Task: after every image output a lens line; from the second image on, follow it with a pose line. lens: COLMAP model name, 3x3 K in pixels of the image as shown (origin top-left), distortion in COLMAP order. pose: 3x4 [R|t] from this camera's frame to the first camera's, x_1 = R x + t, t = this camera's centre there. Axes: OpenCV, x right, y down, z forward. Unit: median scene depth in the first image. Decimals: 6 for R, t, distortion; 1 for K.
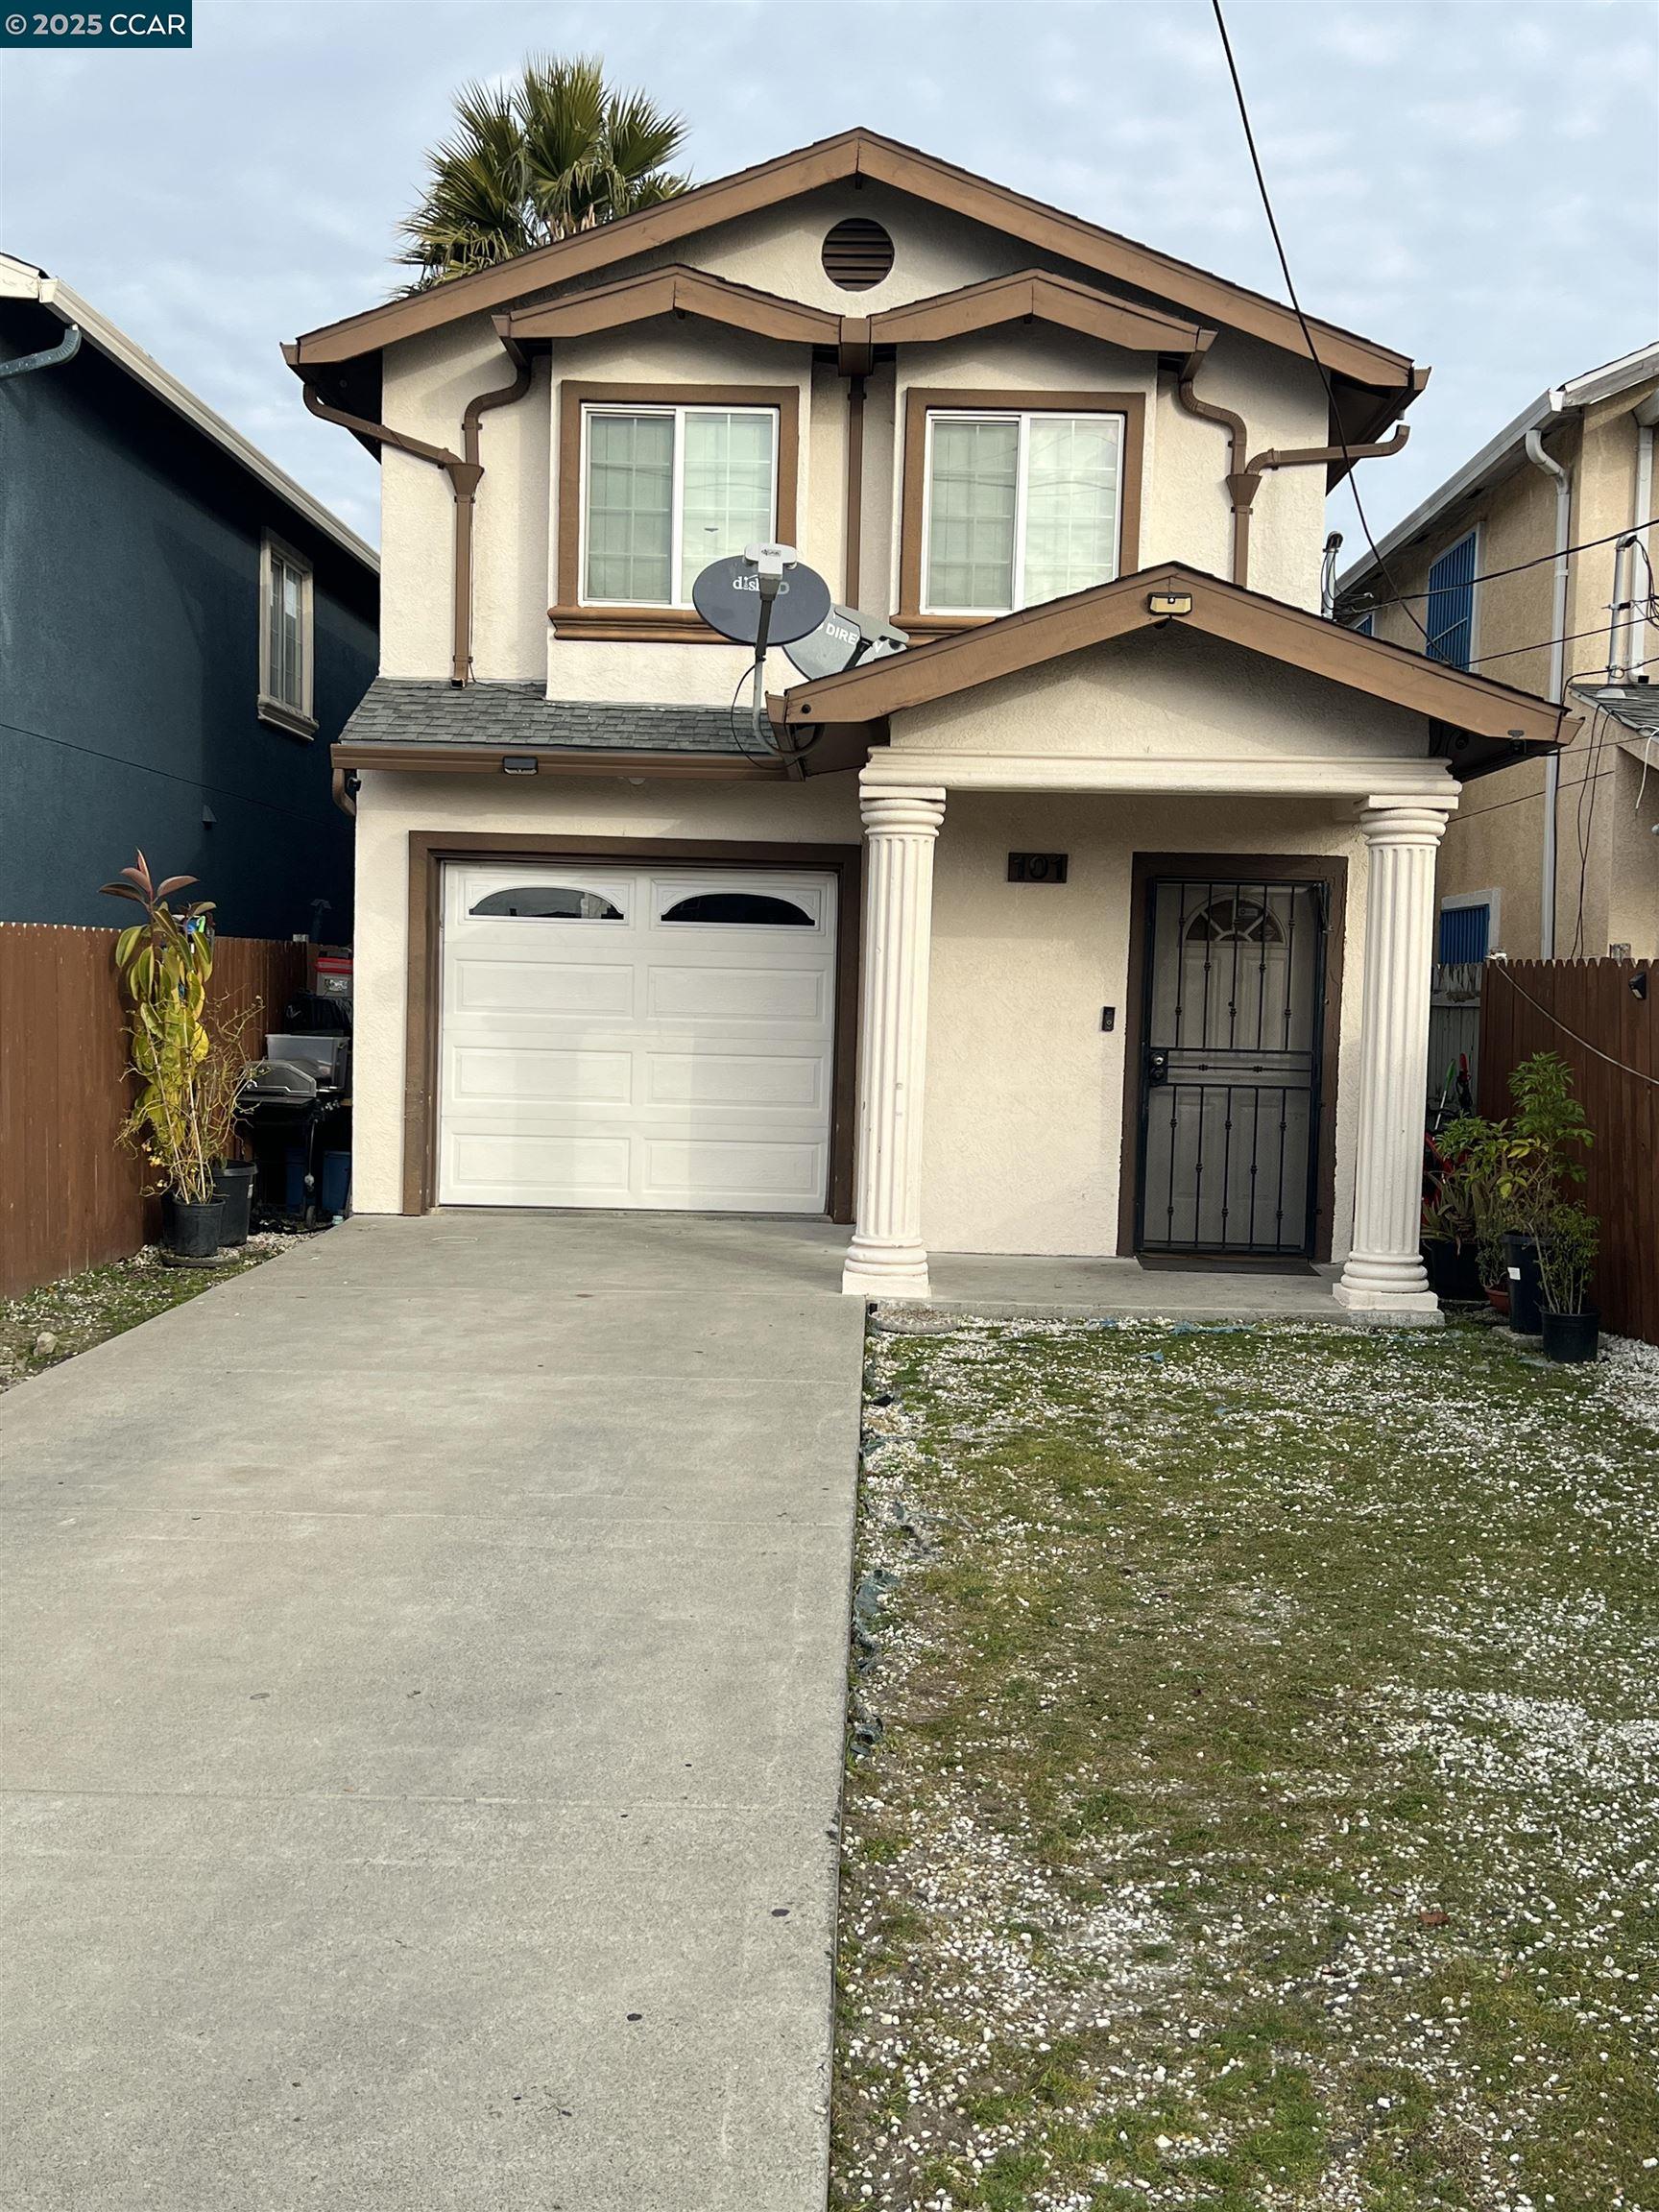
lens RADIAL K [[2211.1, 0, 829.0], [0, 2211.1, 1117.5], [0, 0, 1]] dist [-0.003956, 0.000000]
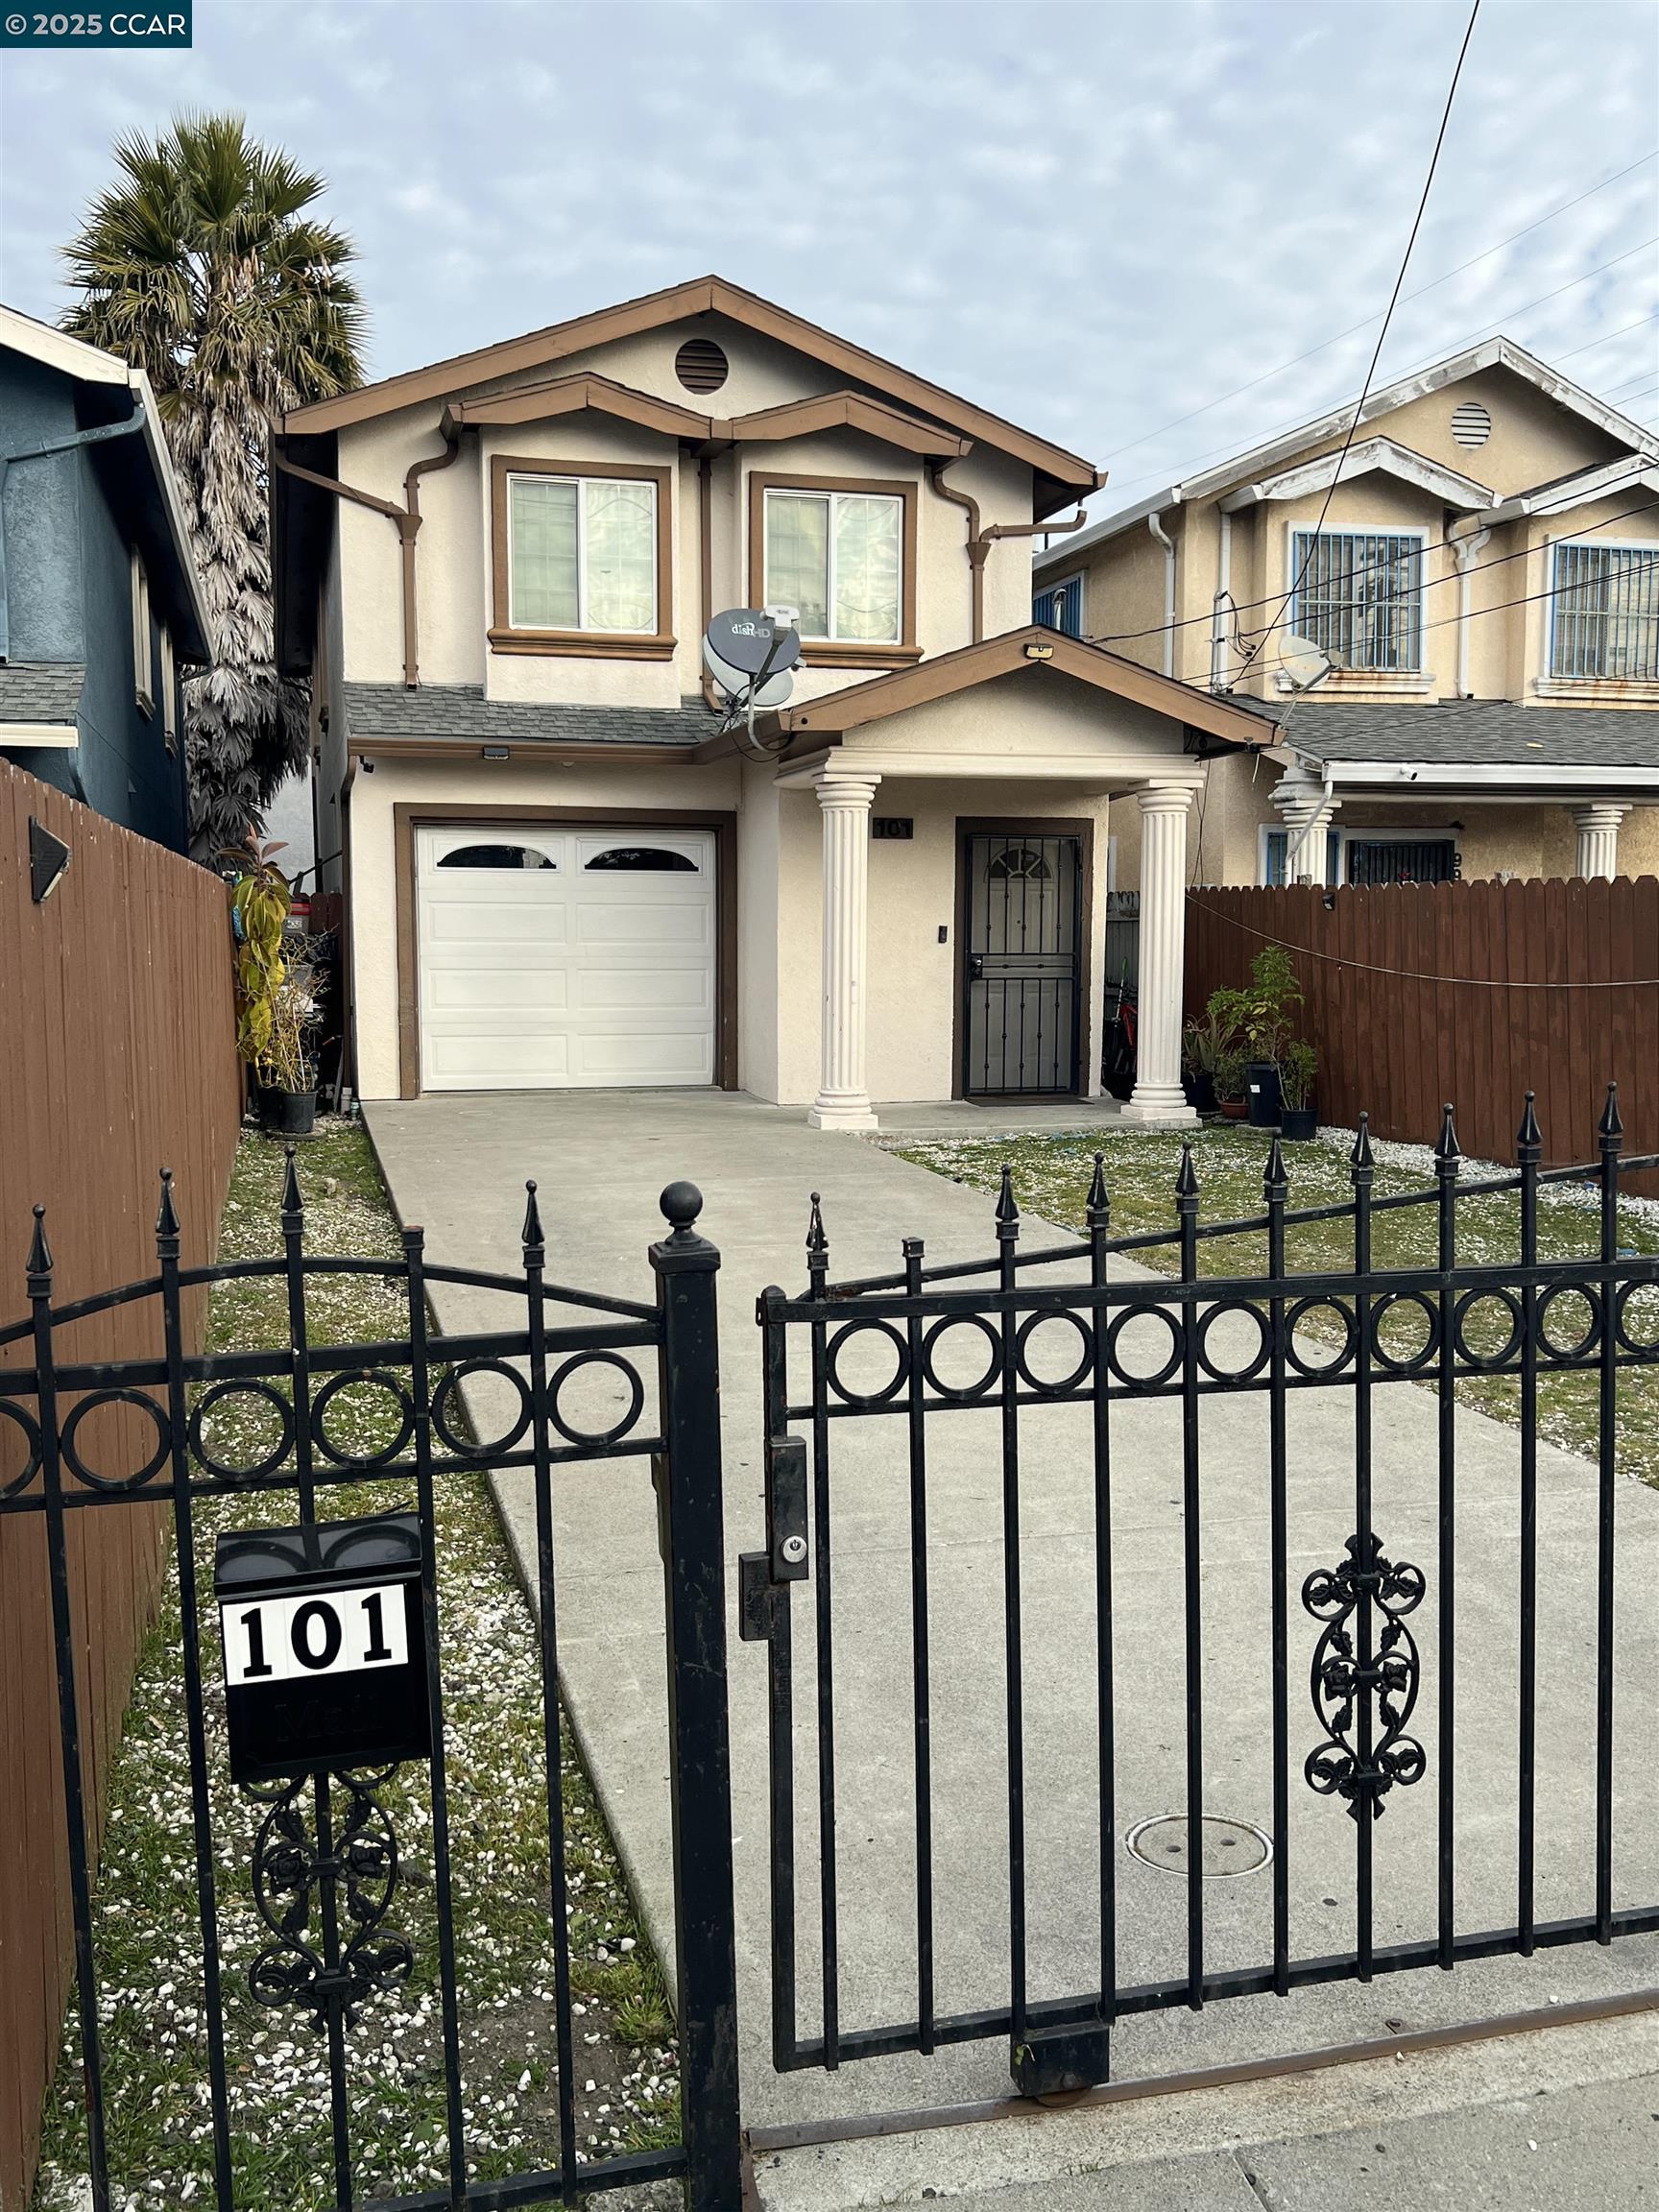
lens RADIAL K [[2001.4, 0, 825.5], [0, 2001.4, 1120.5], [0, 0, 1]] dist [0.007781, -0.073847]
pose [[0.957011, -0.051984, 0.285357, -0.321649], [0.040318, 0.998099, 0.046610, 0.012510], [-0.287237, -0.033101, 0.957287, -0.219977]]
